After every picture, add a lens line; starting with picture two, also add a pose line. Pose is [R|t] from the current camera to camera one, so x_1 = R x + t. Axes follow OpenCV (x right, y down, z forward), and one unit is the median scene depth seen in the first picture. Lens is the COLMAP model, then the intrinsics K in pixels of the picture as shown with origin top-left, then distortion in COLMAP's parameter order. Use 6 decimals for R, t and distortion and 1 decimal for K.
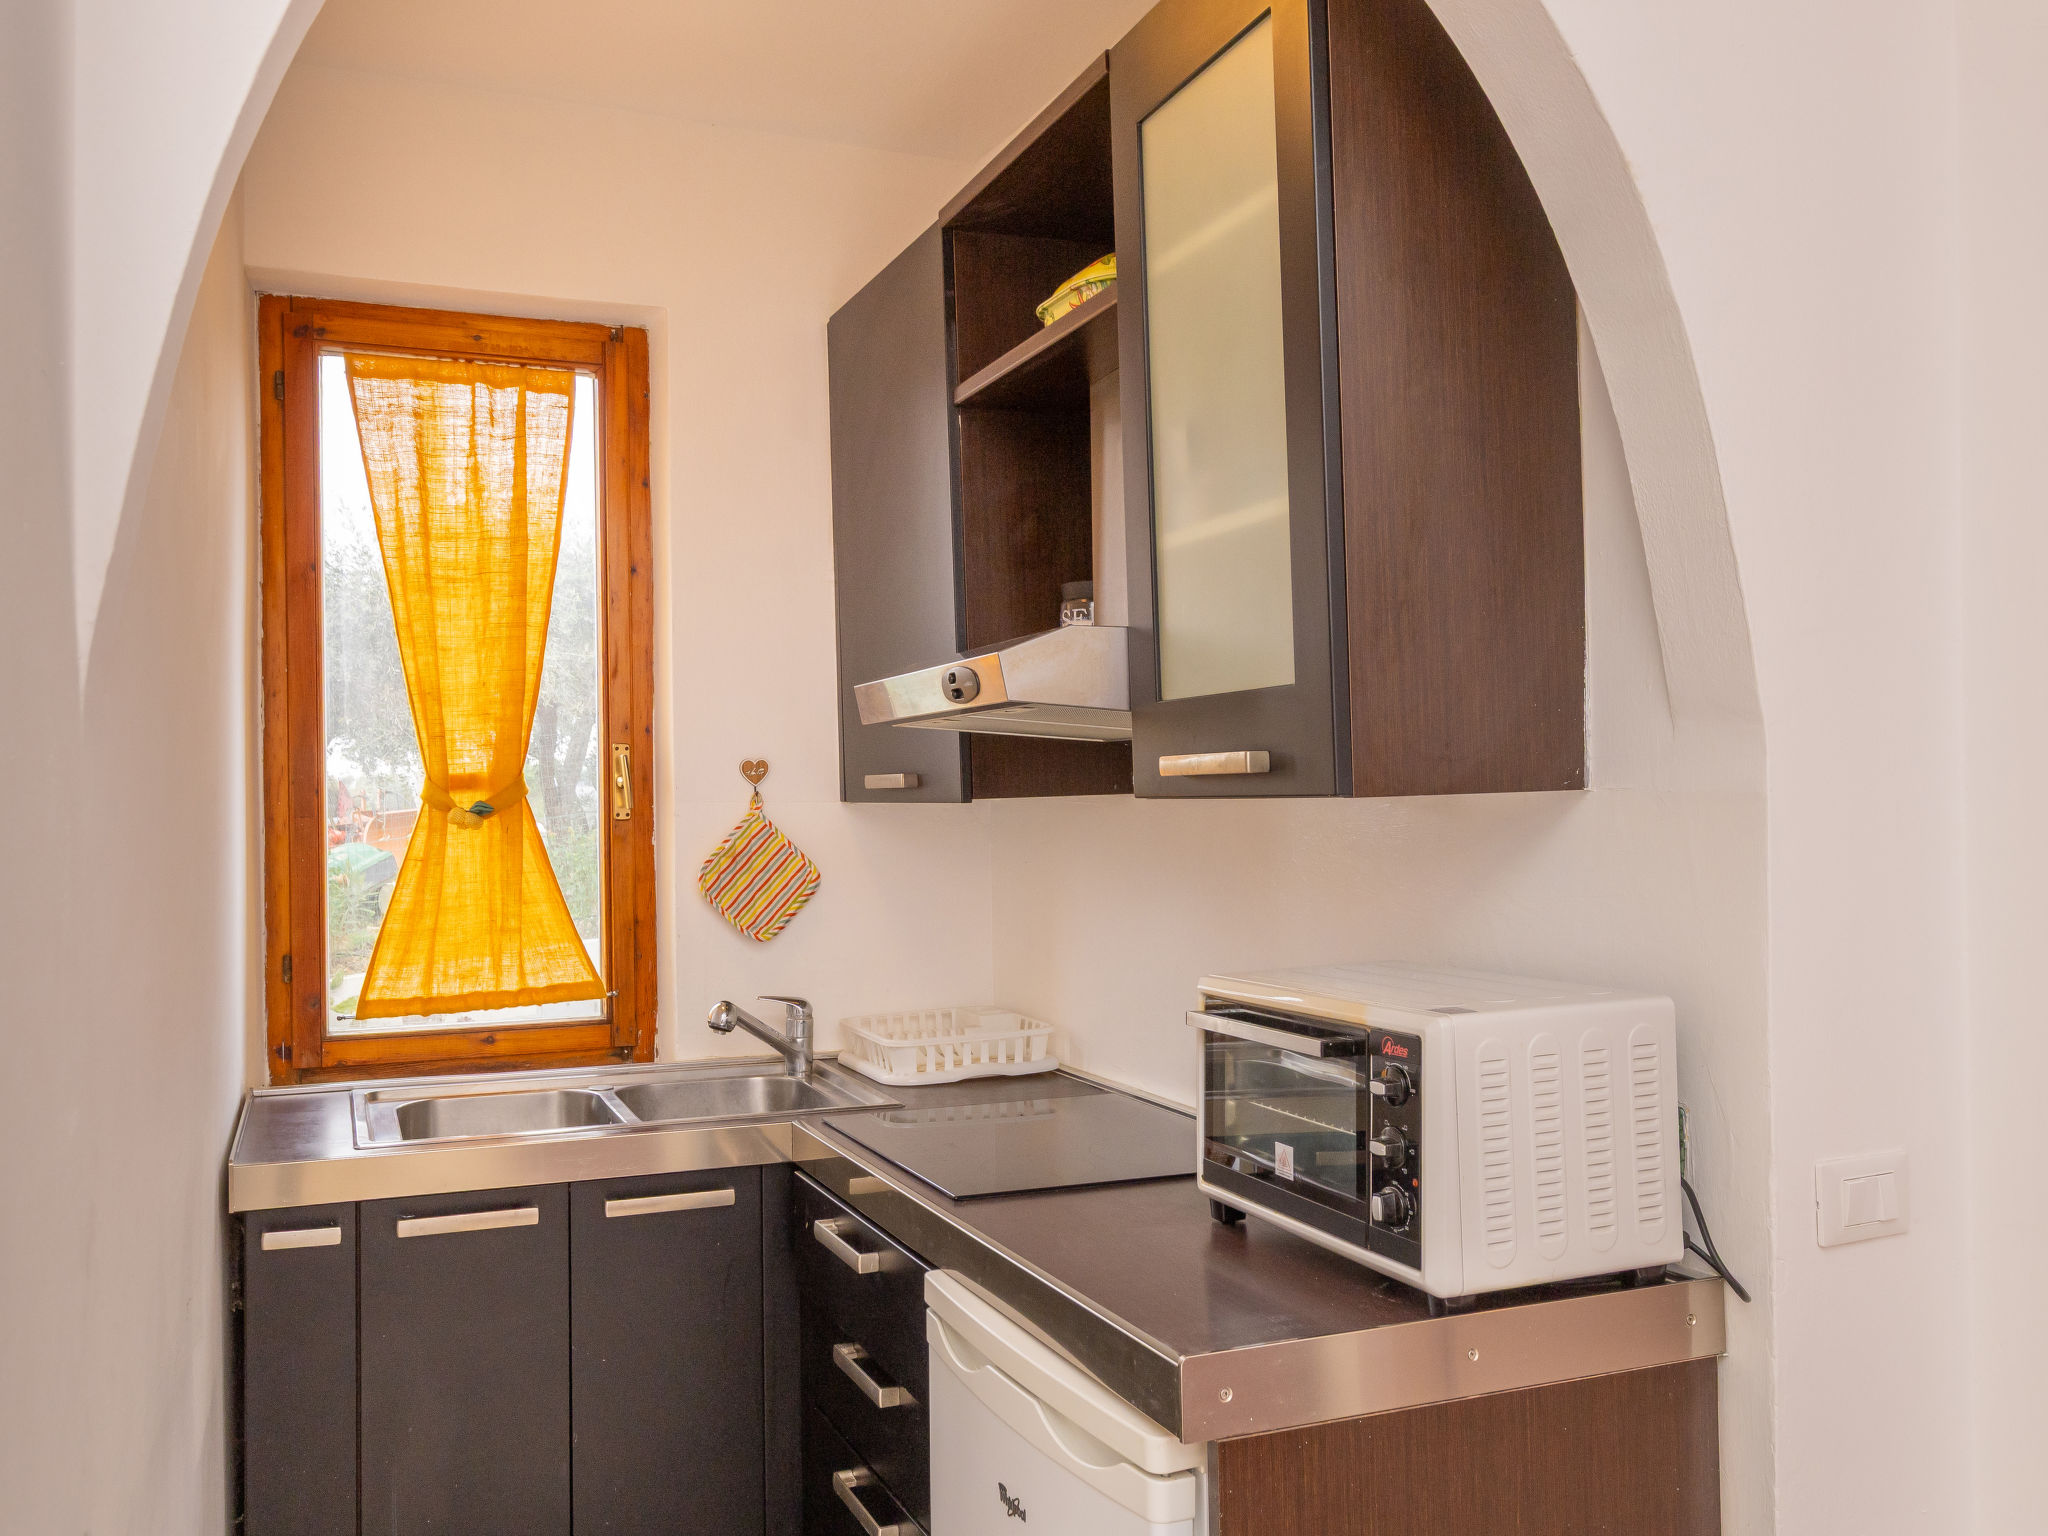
lens RADIAL K [[1669.3, 0, 945.5], [0, 1669.3, 776.2], [0, 0, 1]] dist [0.014440, 0.009956]
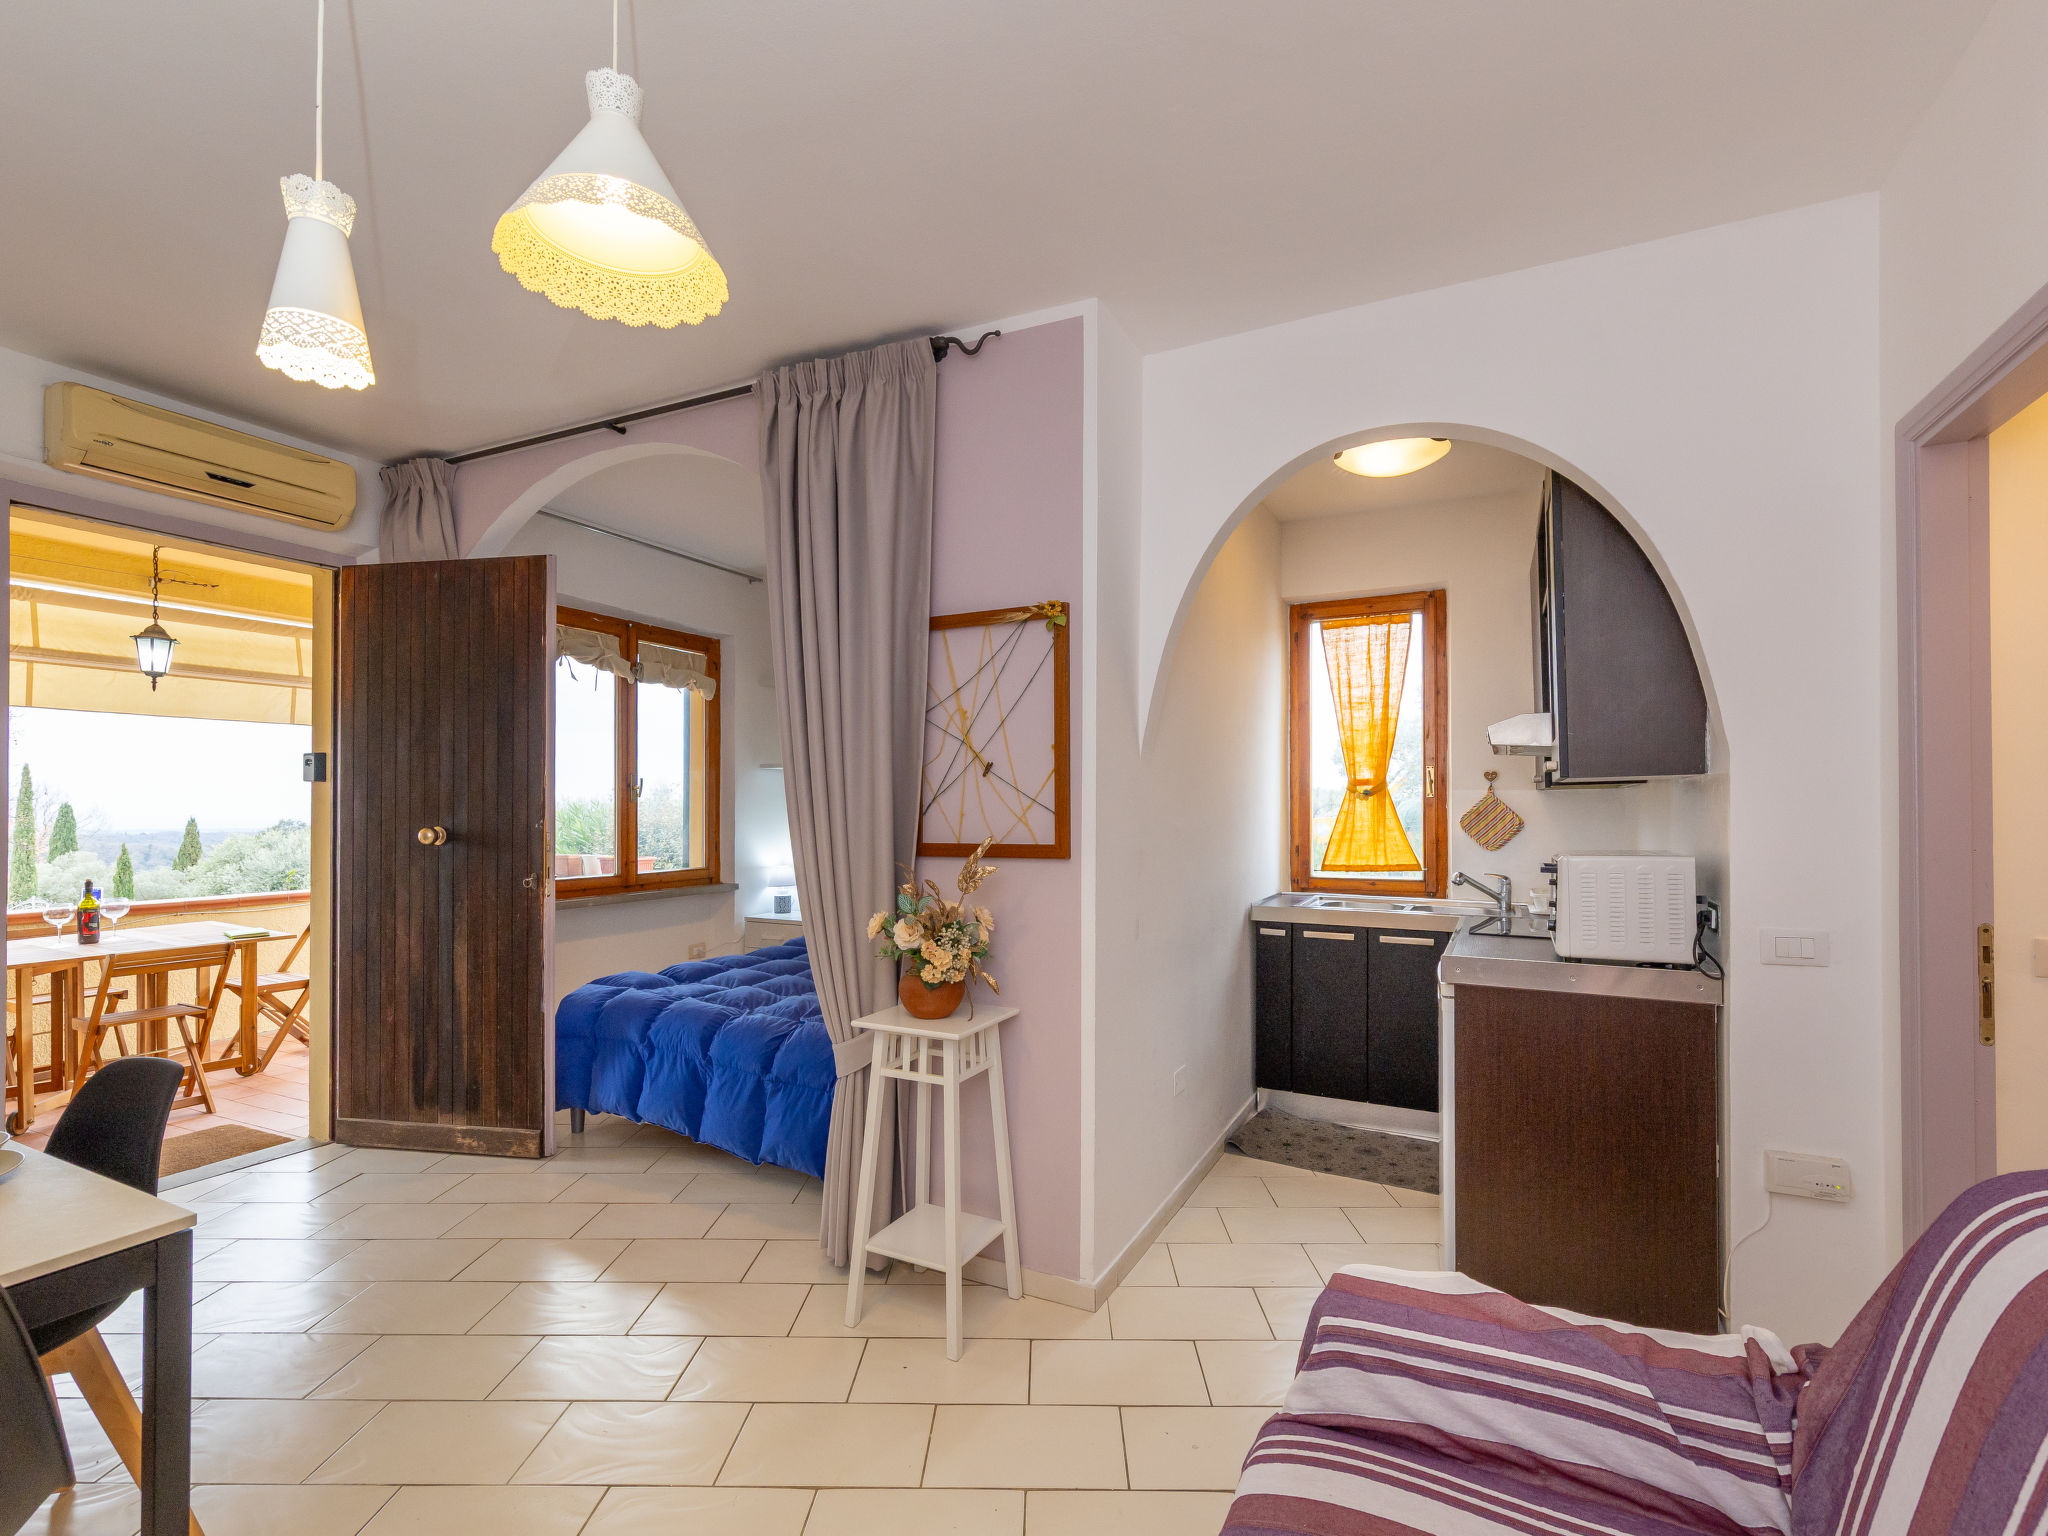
lens RADIAL K [[902.1, 0, 1019.0], [0, 902.1, 805.4], [0, 0, 1]] dist [0.007567, -0.001862]
pose [[0.674119, 0.010426, -0.738549, 0.387326], [0.000099, 0.999899, 0.014205, 0.019746], [0.738623, -0.009649, 0.674050, -0.328308]]
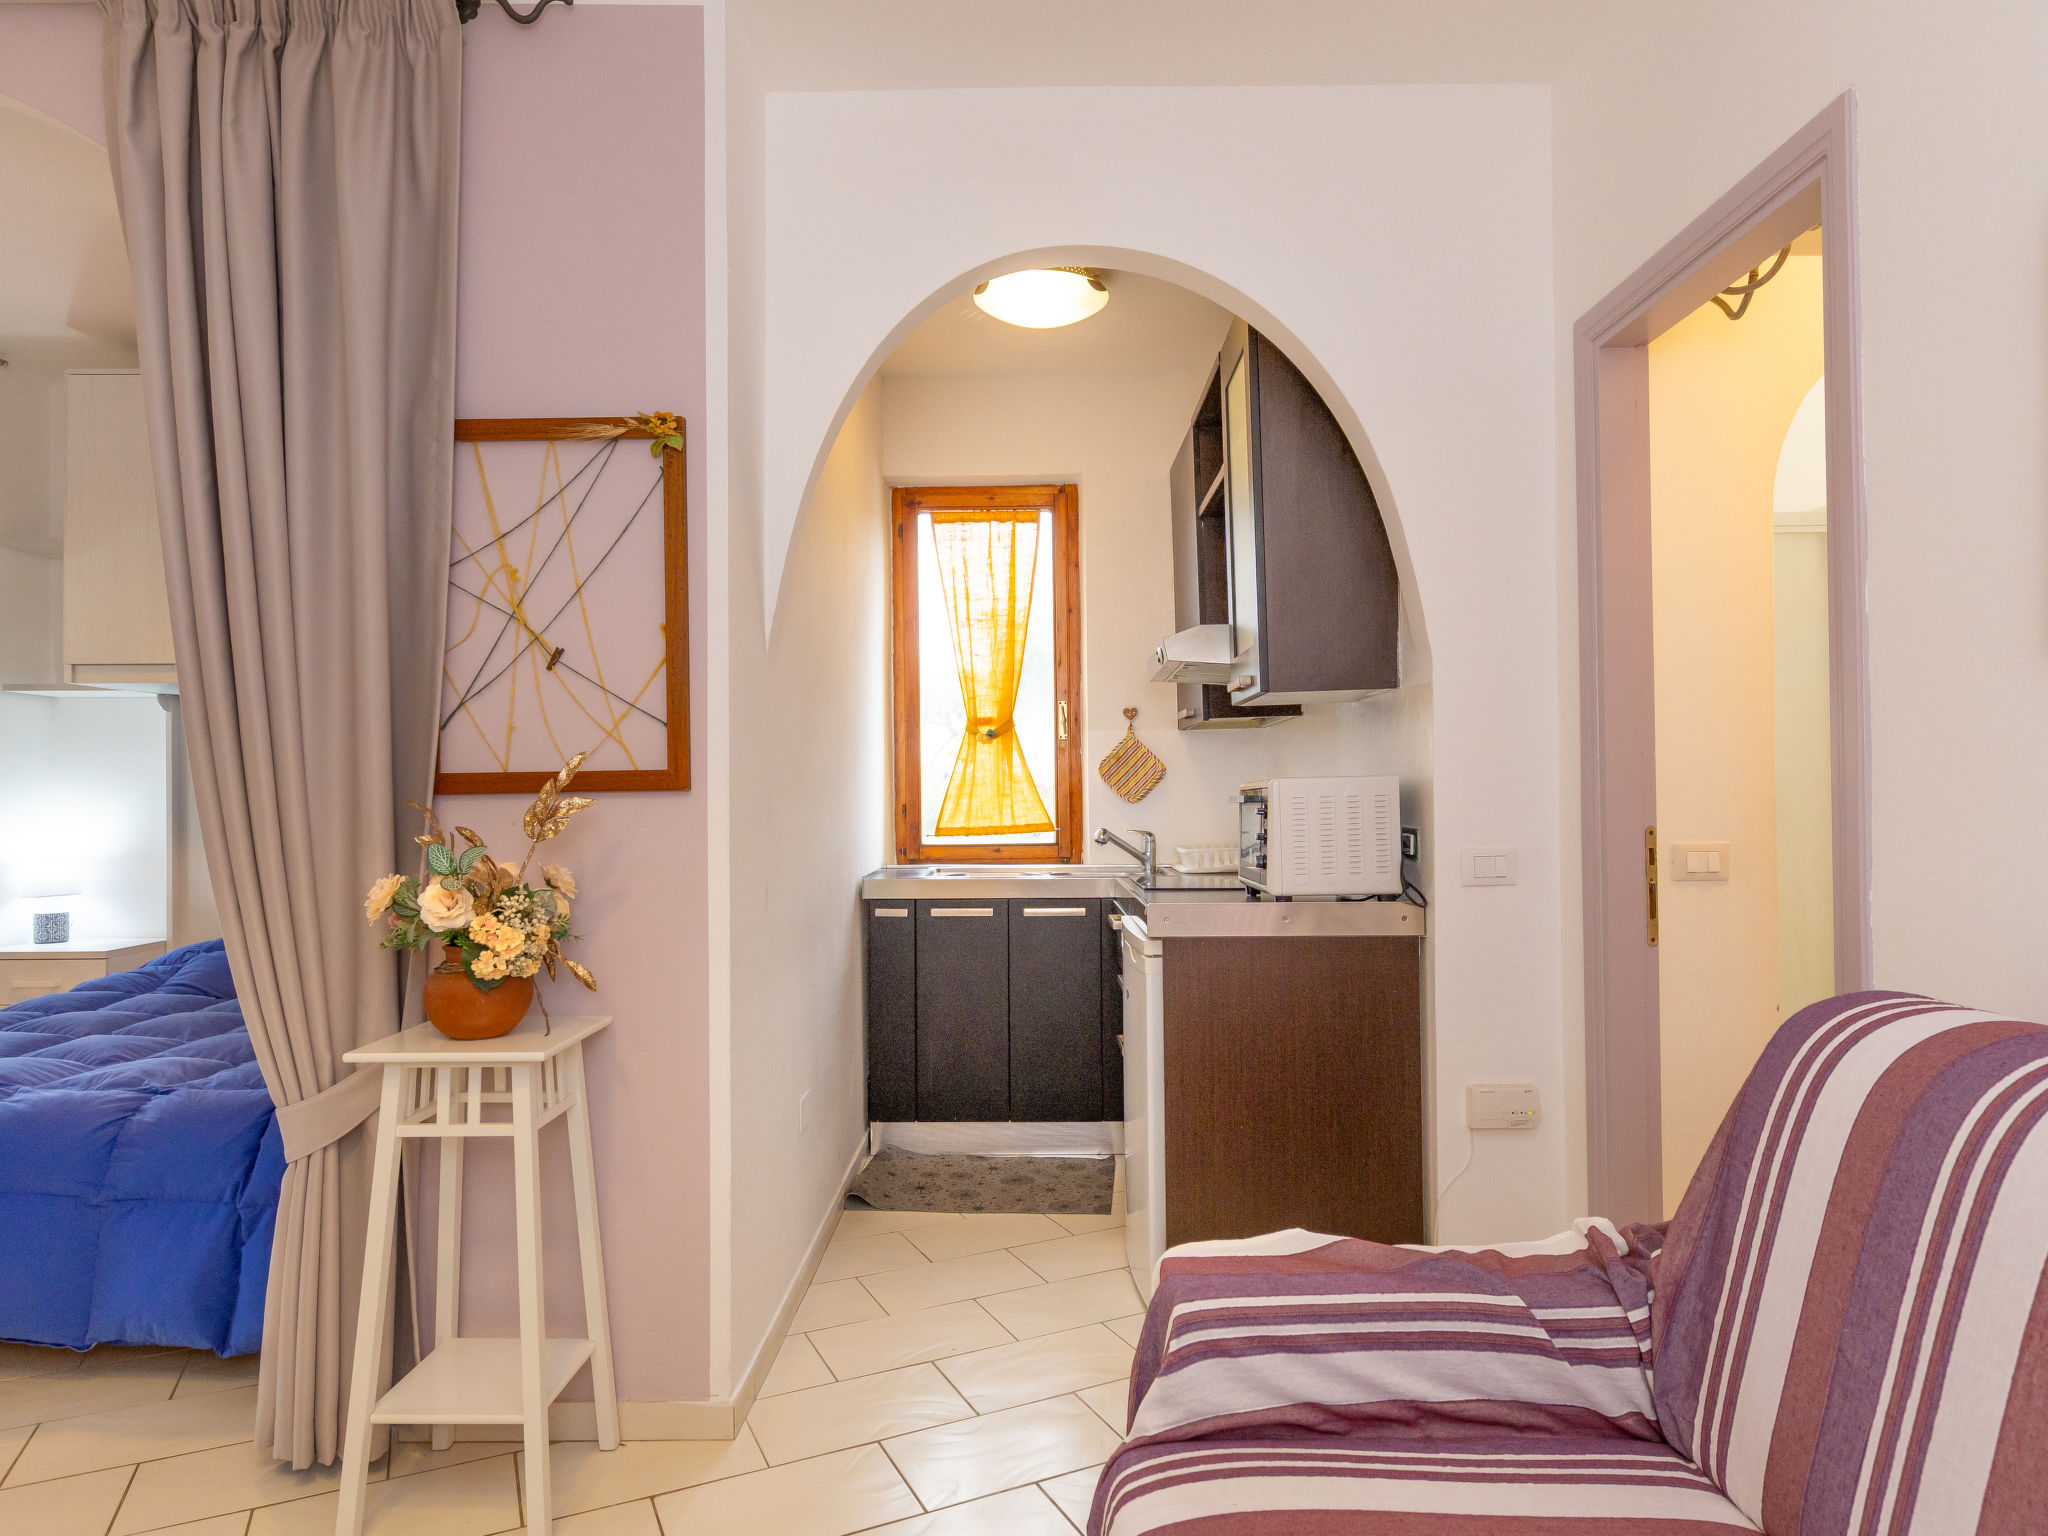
lens RADIAL K [[1239.5, 0, 991.0], [0, 1239.5, 783.8], [0, 0, 1]] dist [0.006076, 0.000109]
pose [[0.925747, 0.001208, -0.378142, 0.288343], [0.003010, 0.999940, 0.010564, 0.064869], [0.378132, -0.010918, 0.925687, -0.384546]]
